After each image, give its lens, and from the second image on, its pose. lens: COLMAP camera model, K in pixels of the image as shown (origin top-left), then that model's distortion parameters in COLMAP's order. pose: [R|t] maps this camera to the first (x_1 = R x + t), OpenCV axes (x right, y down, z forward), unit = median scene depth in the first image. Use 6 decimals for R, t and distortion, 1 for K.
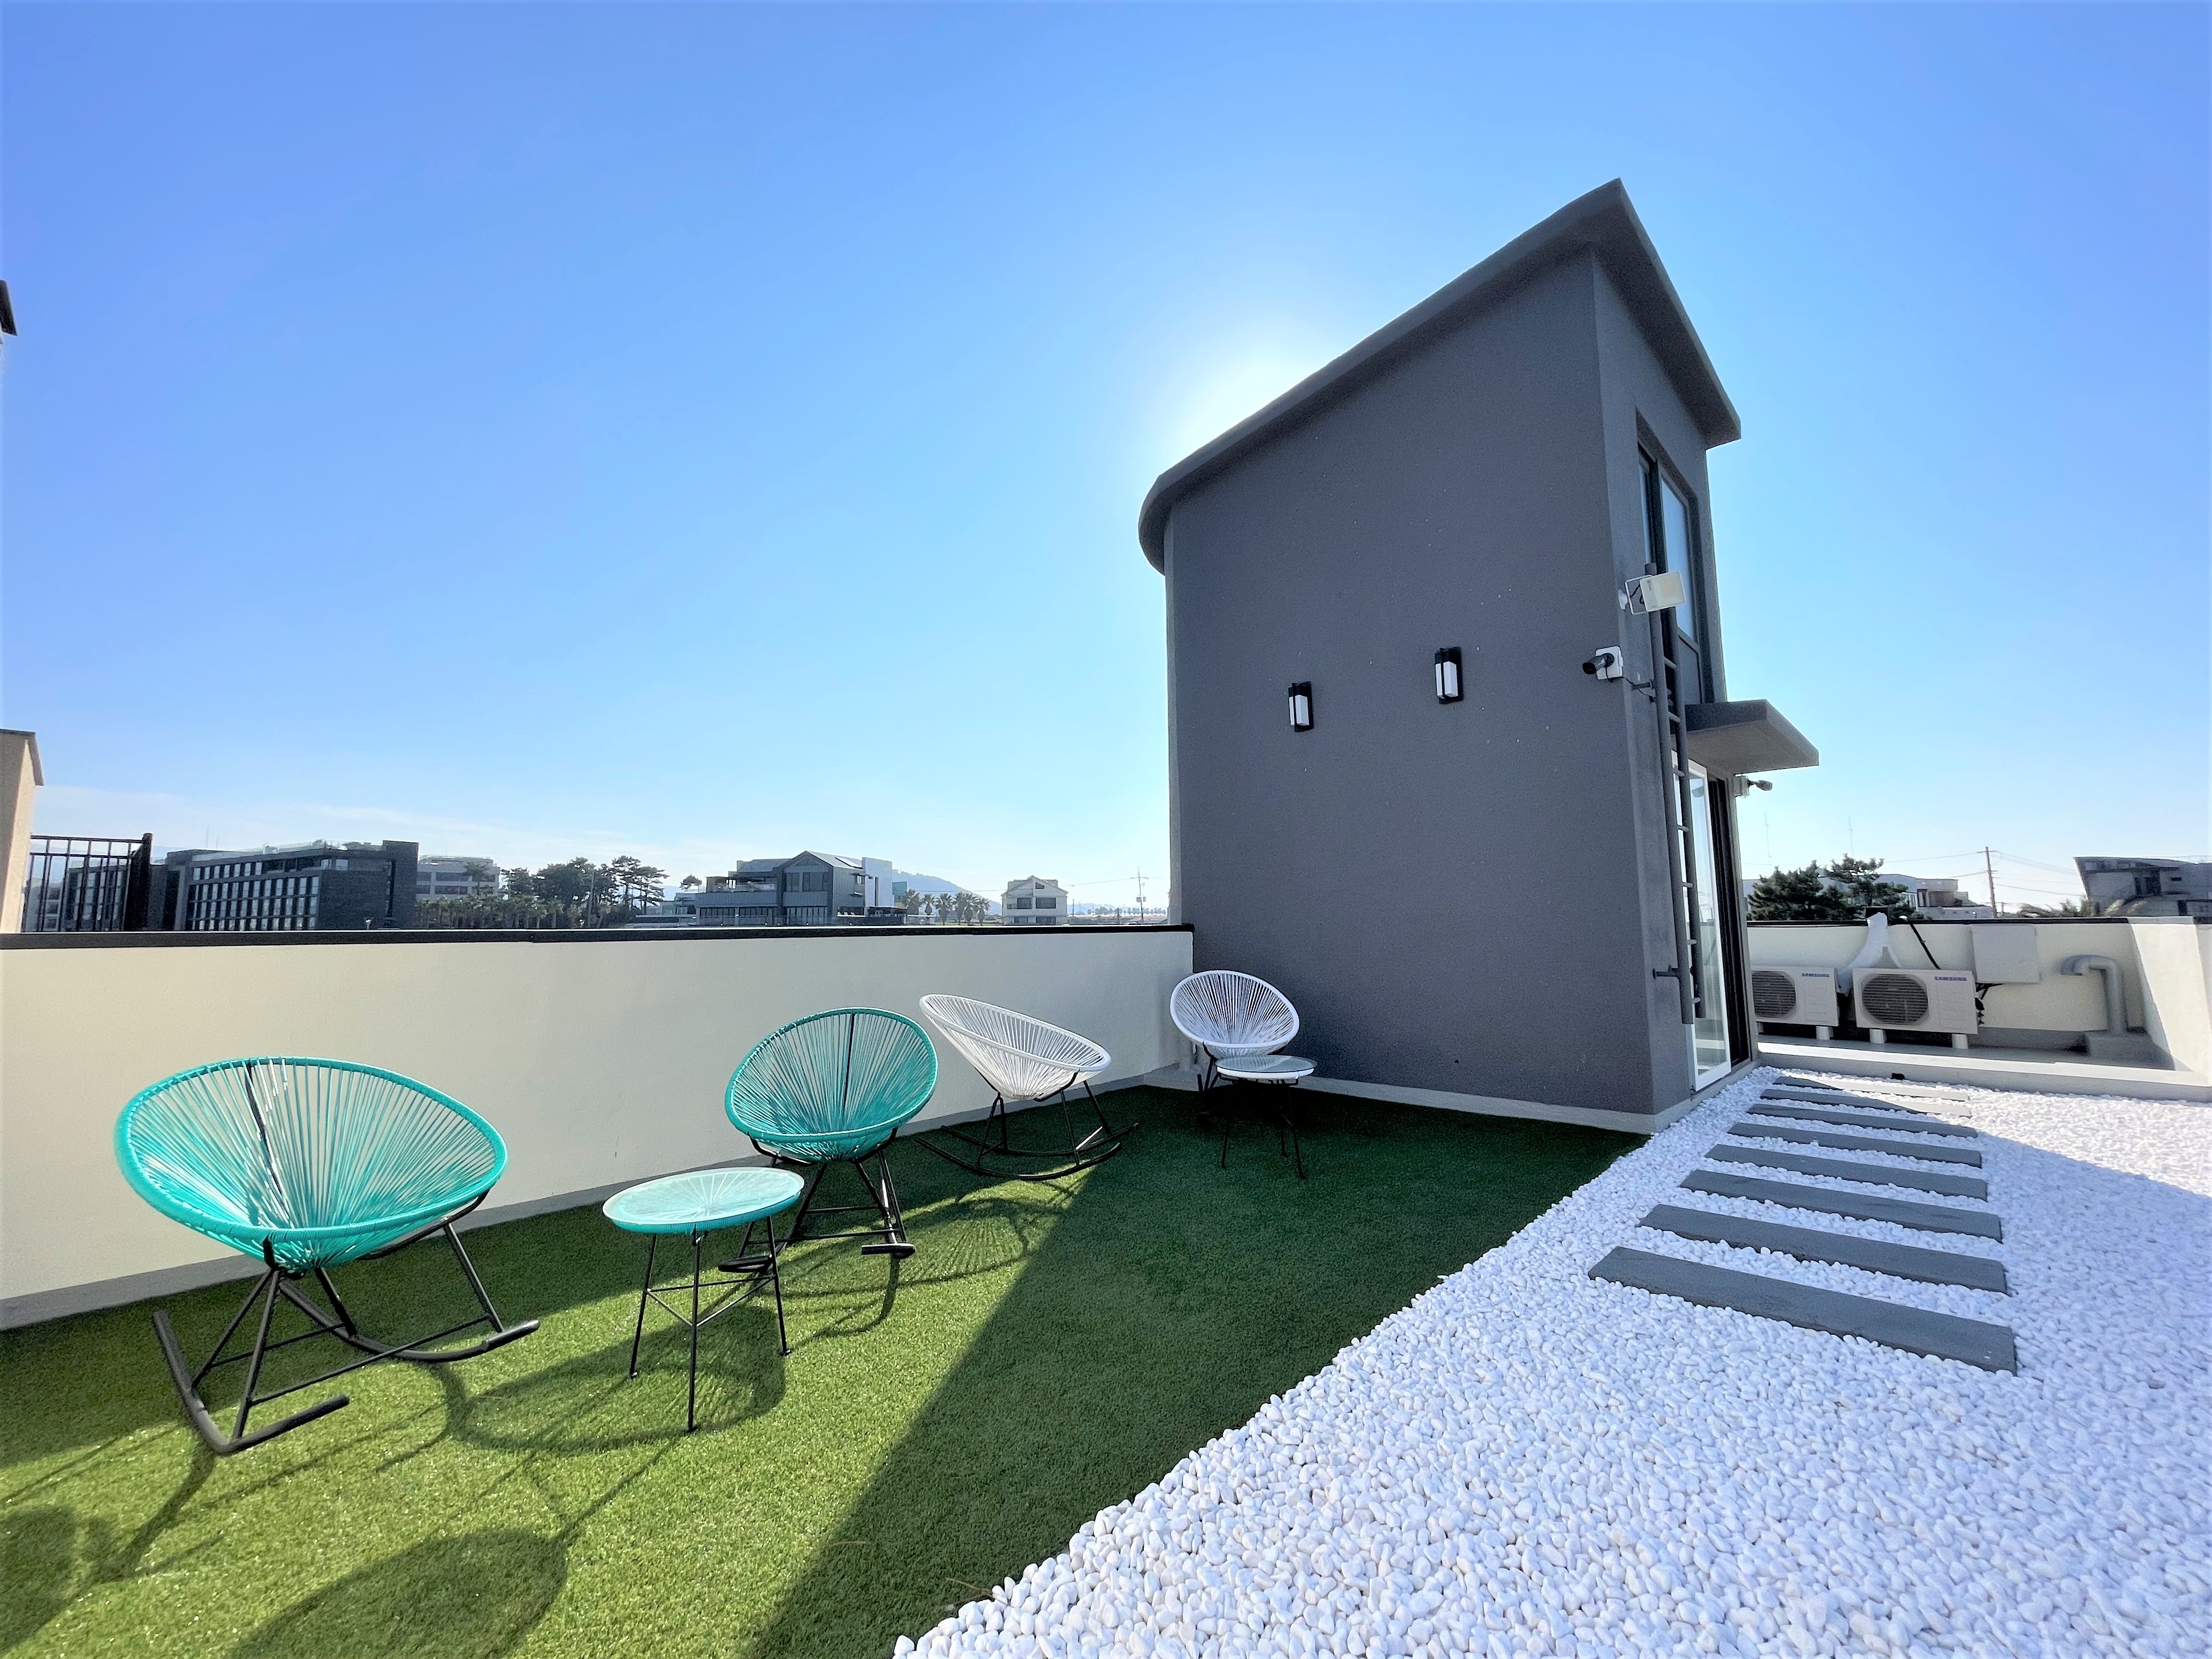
lens RADIAL K [[895.2, 0, 1102.8], [0, 895.2, 827.8], [0, 0, 1]] dist [-0.004004, 0.001337]
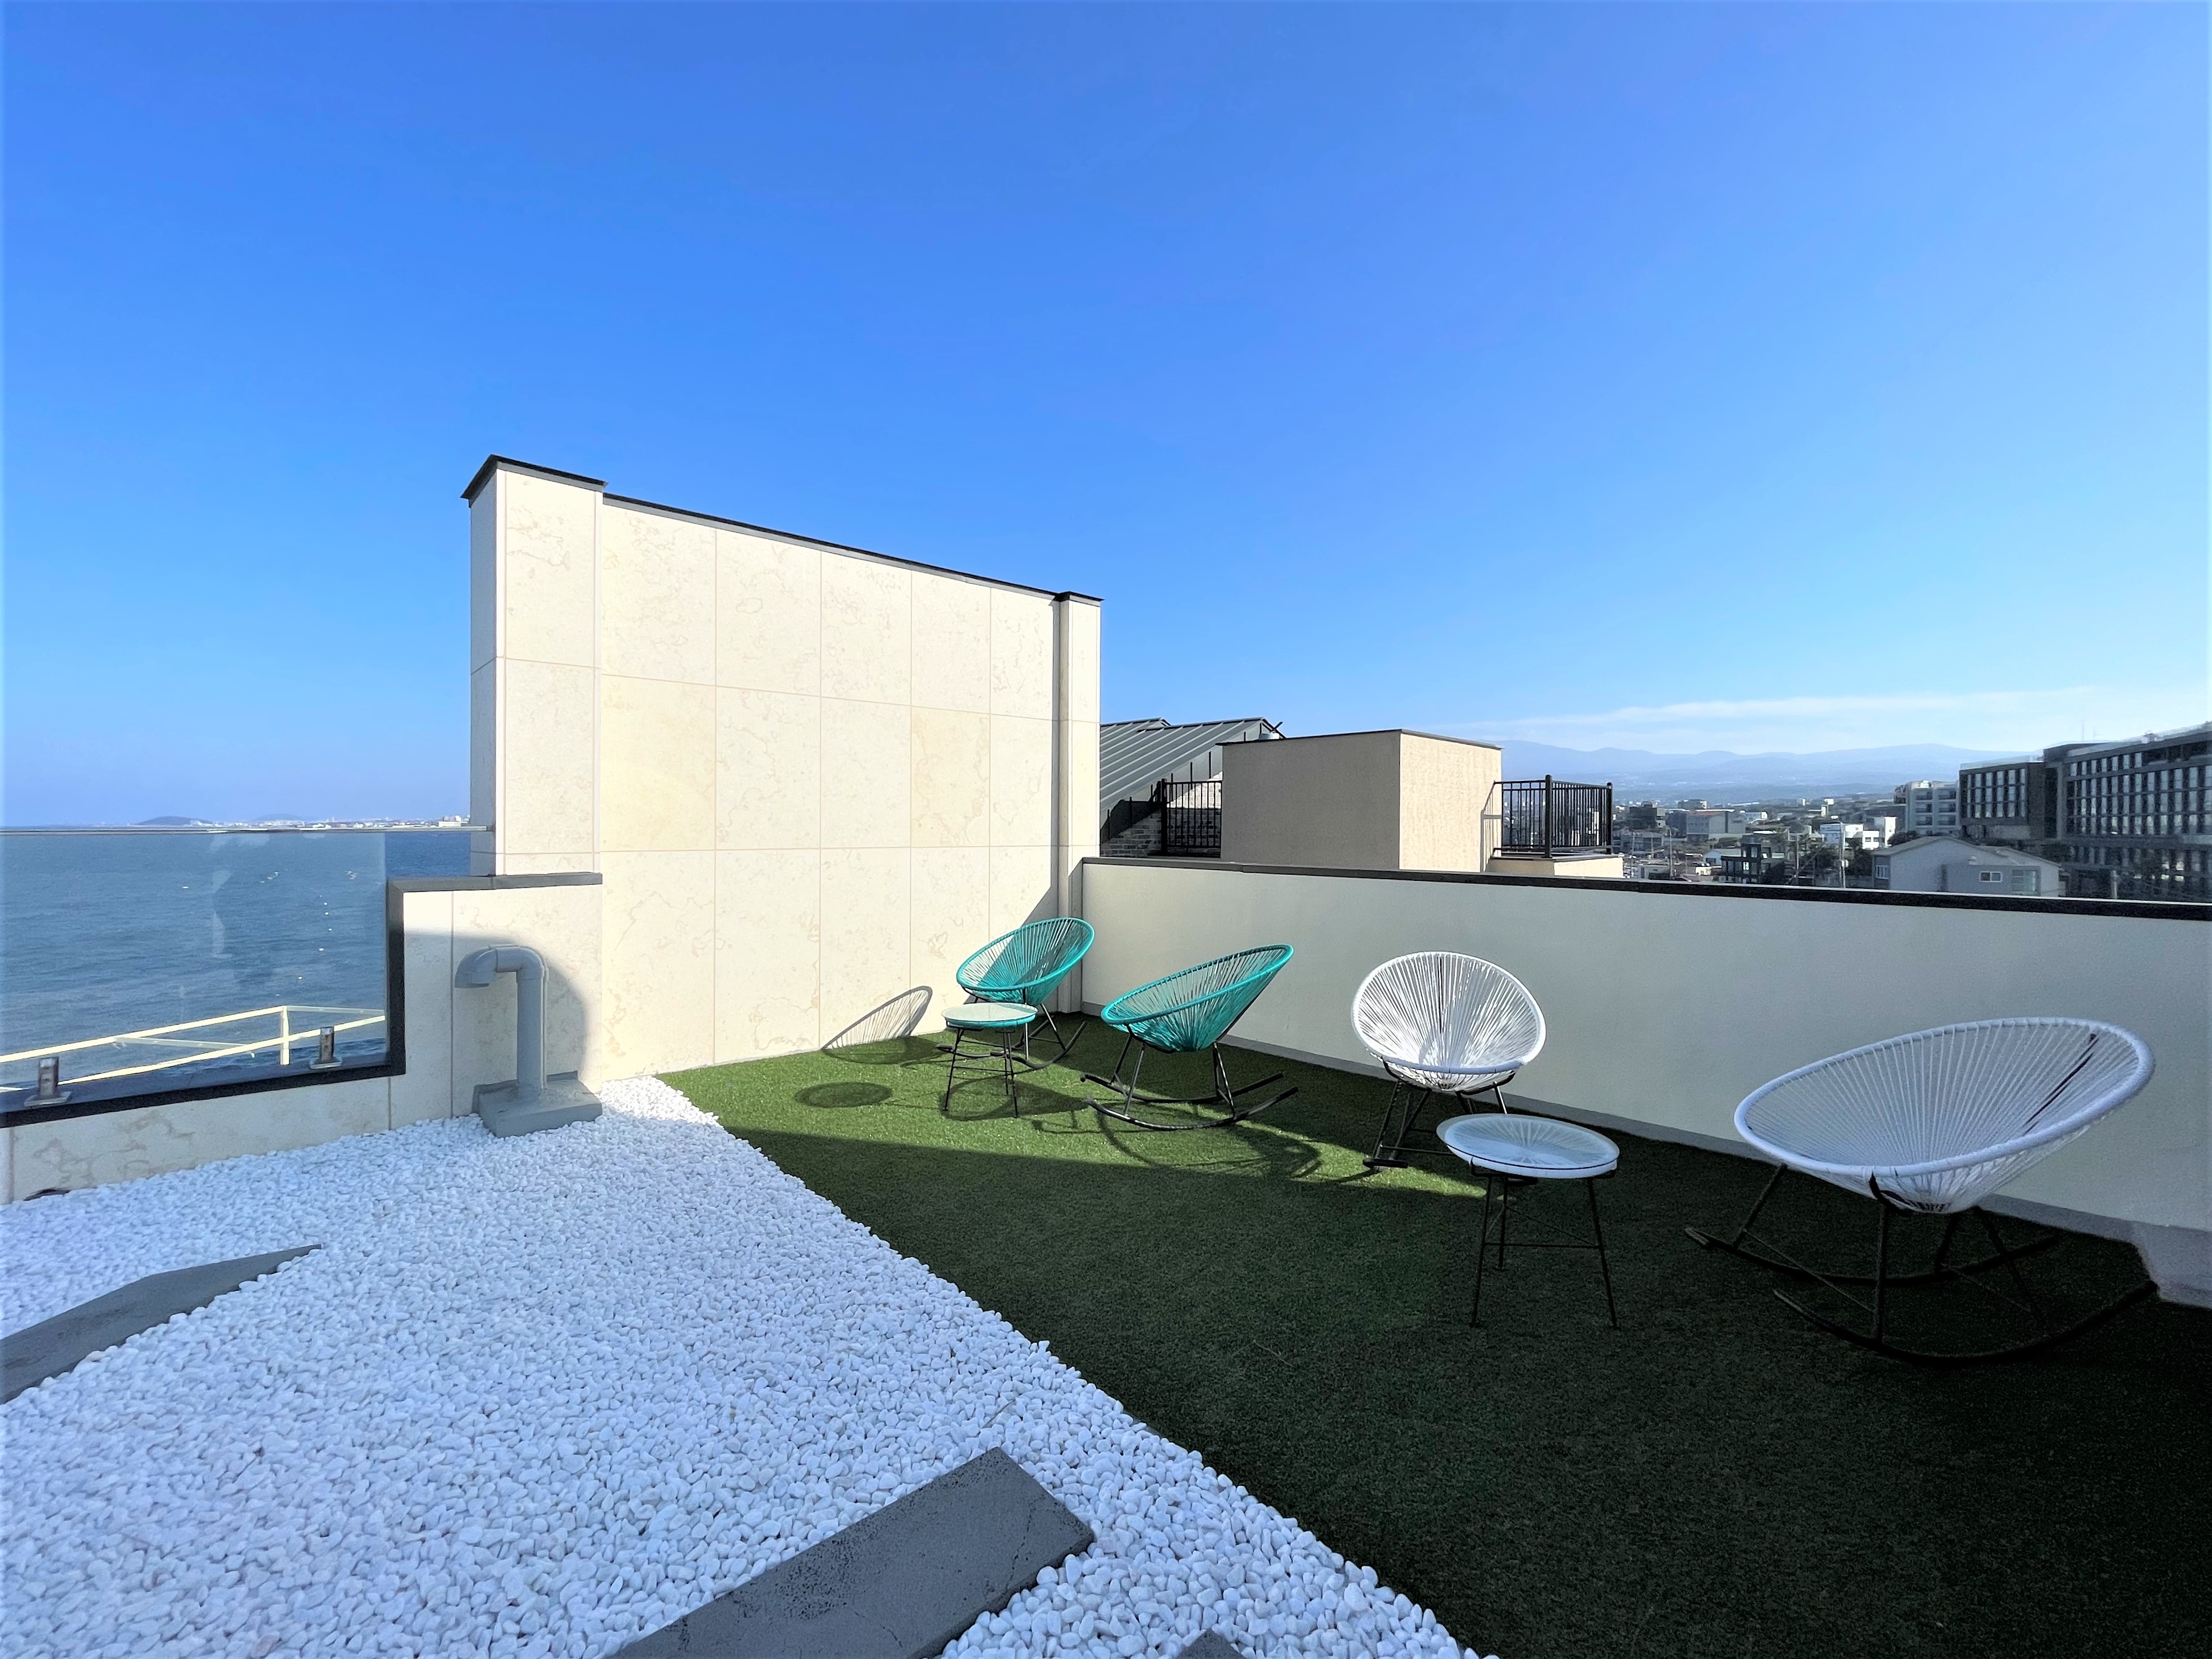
lens RADIAL K [[895.3, 0, 1098.3], [0, 895.3, 825.0], [0, 0, 1]] dist [-0.004004, 0.001337]
pose [[-0.054089, 0.007410, -0.998509, 1.194676], [0.104152, 0.994560, 0.001739, 0.030045], [0.993090, -0.103902, -0.054566, 1.141058]]
